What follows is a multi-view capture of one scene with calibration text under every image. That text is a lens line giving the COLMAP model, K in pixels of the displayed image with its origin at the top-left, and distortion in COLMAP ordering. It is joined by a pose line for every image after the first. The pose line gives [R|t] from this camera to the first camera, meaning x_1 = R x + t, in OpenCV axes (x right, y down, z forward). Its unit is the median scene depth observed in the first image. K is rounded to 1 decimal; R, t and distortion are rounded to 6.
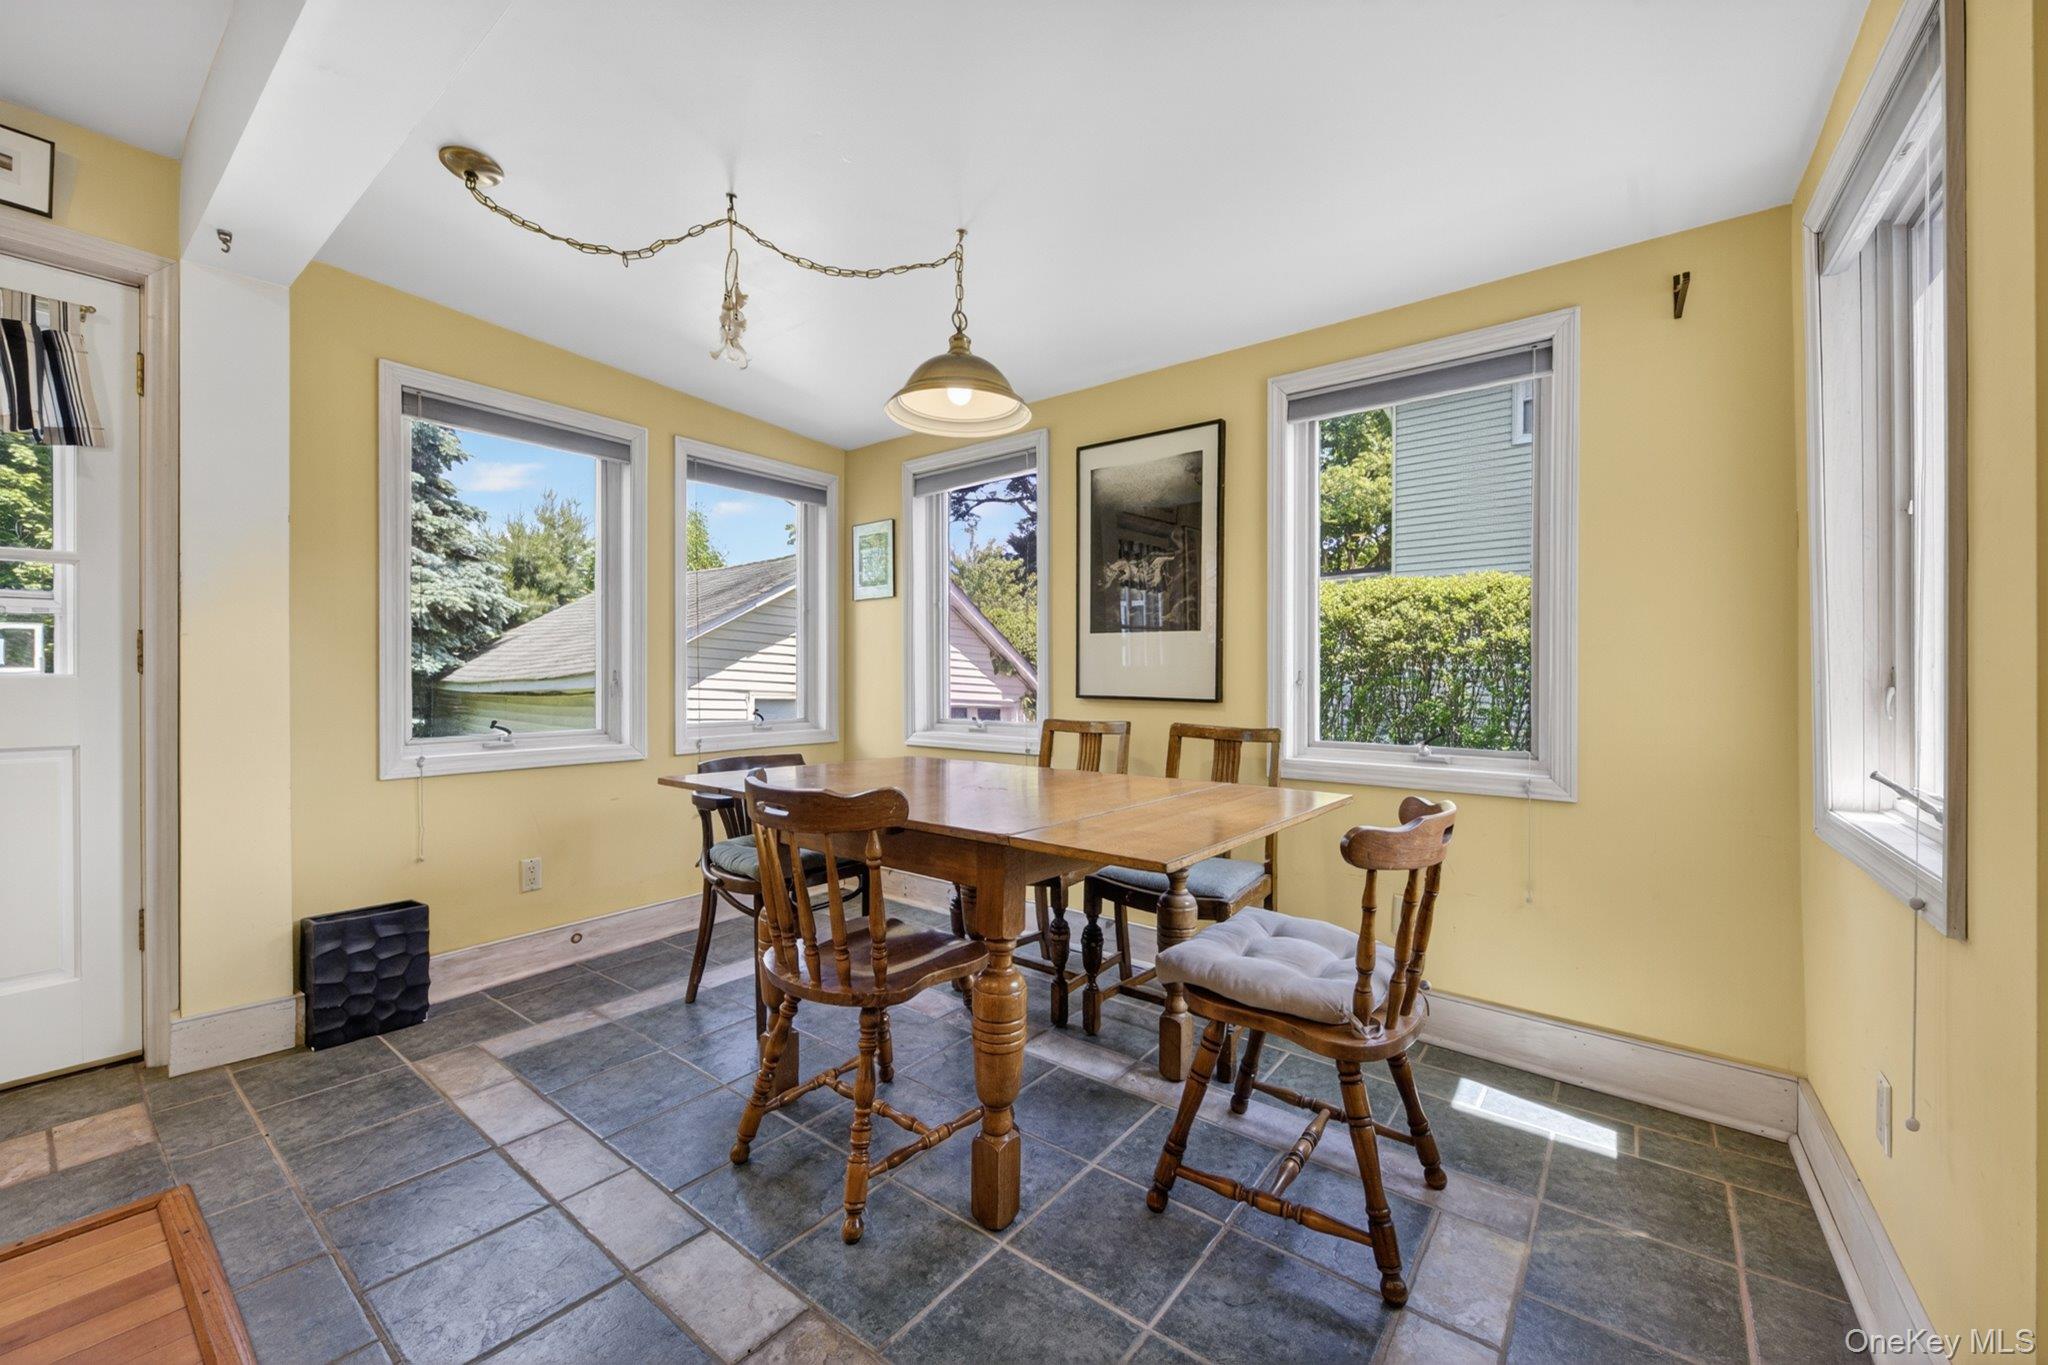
lens RADIAL K [[791.8, 0, 1026.0], [0, 791.8, 684.9], [0, 0, 1]] dist [0.005667, -0.002601]
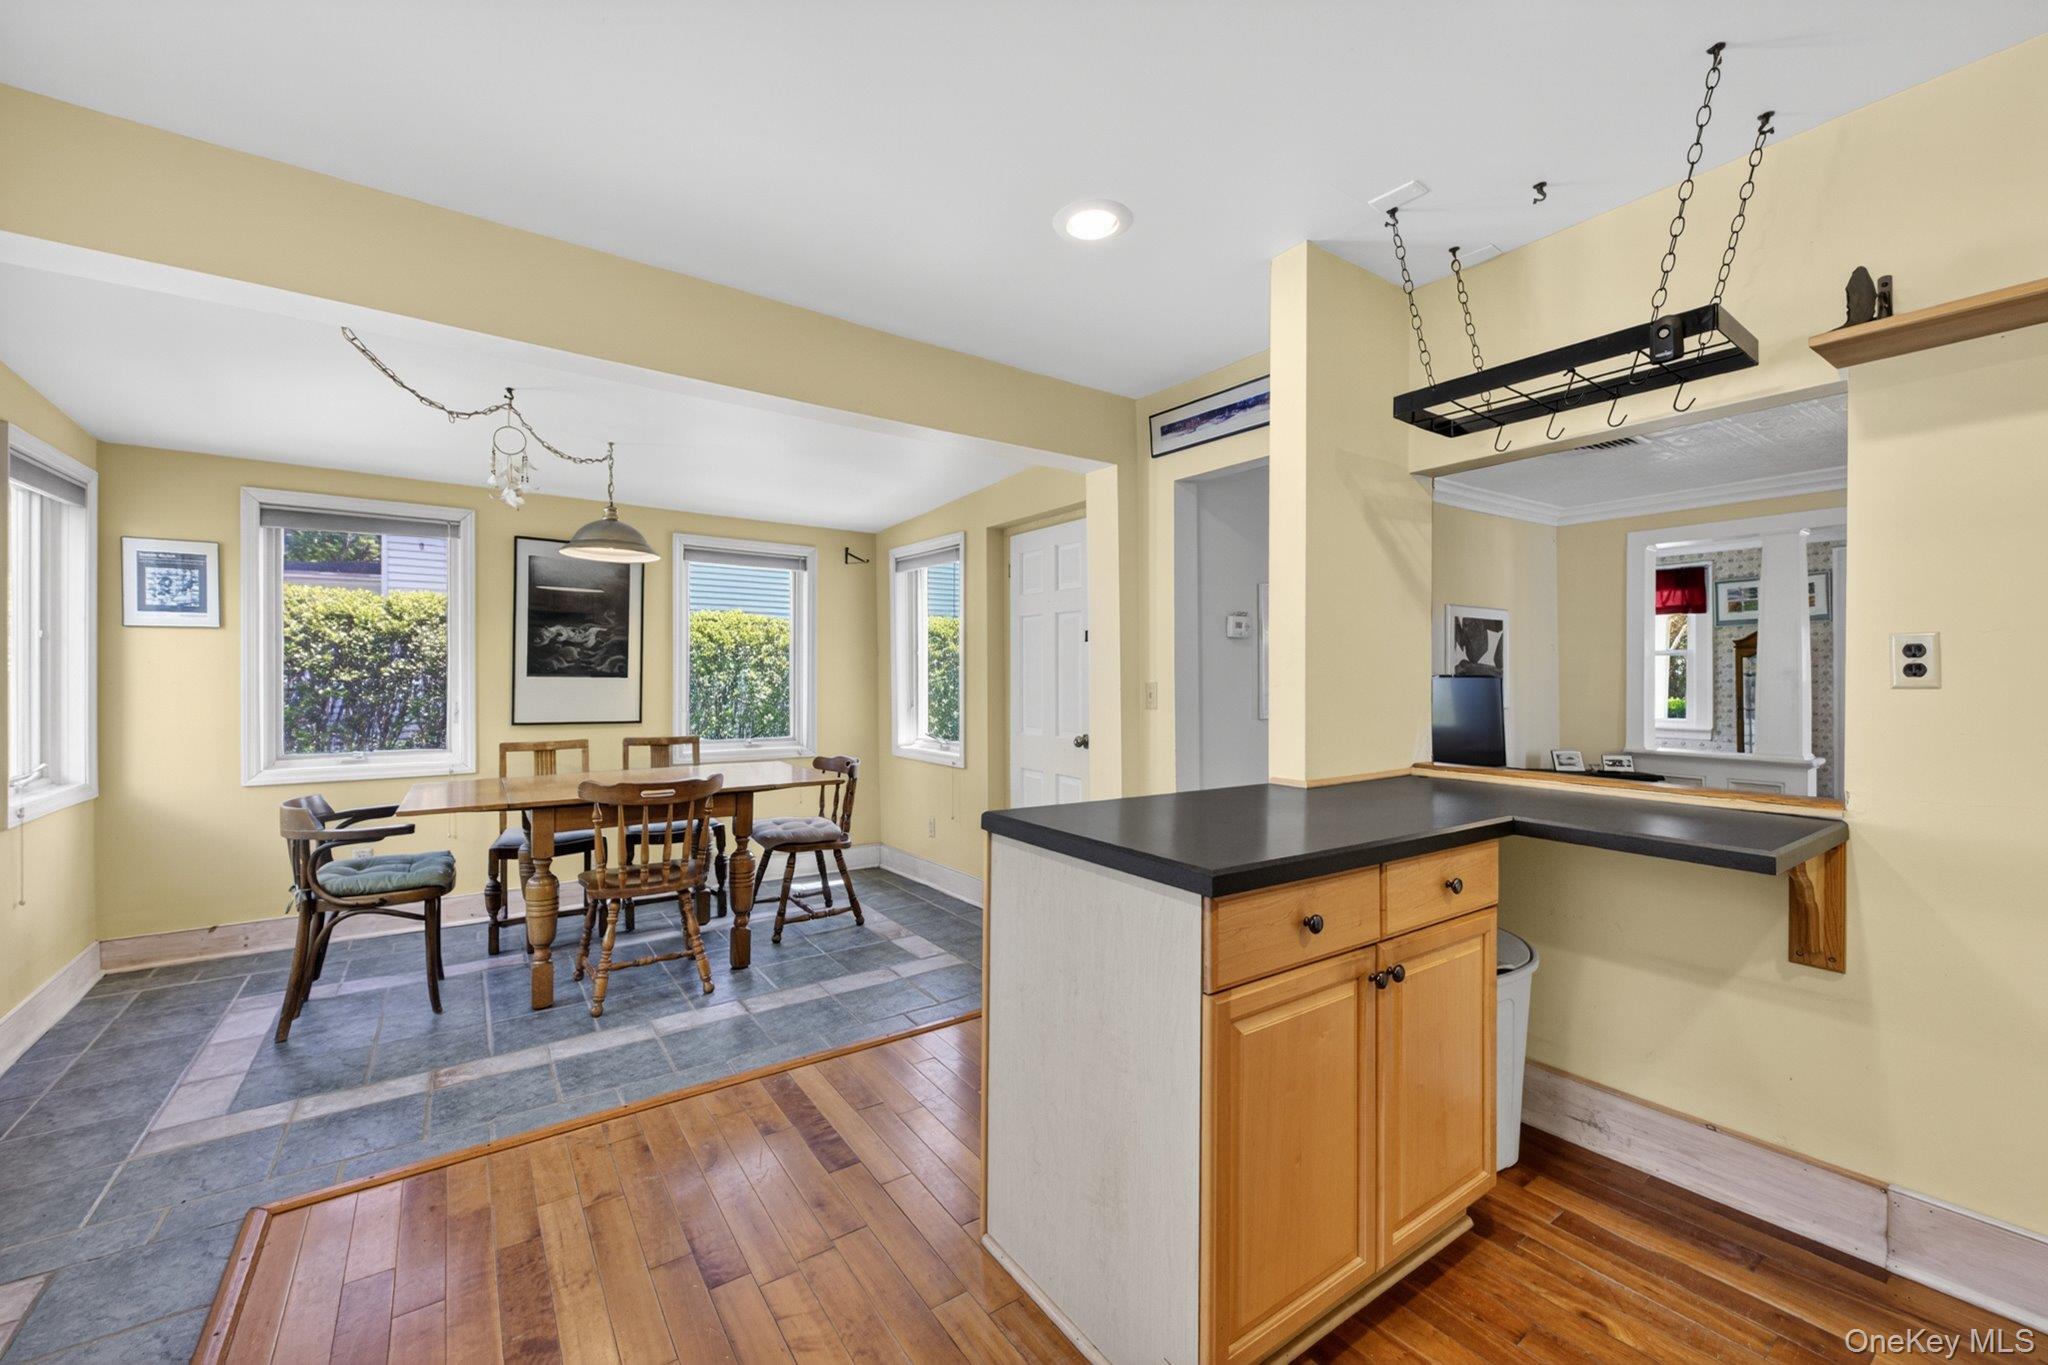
lens RADIAL K [[791.8, 0, 1018.3], [0, 791.8, 674.9], [0, 0, 1]] dist [0.005667, -0.002601]
pose [[0.306295, -0.005616, 0.951920, -1.038251], [0.005992, 0.999974, 0.003971, -0.075166], [-0.951918, 0.004487, 0.306321, -0.226139]]
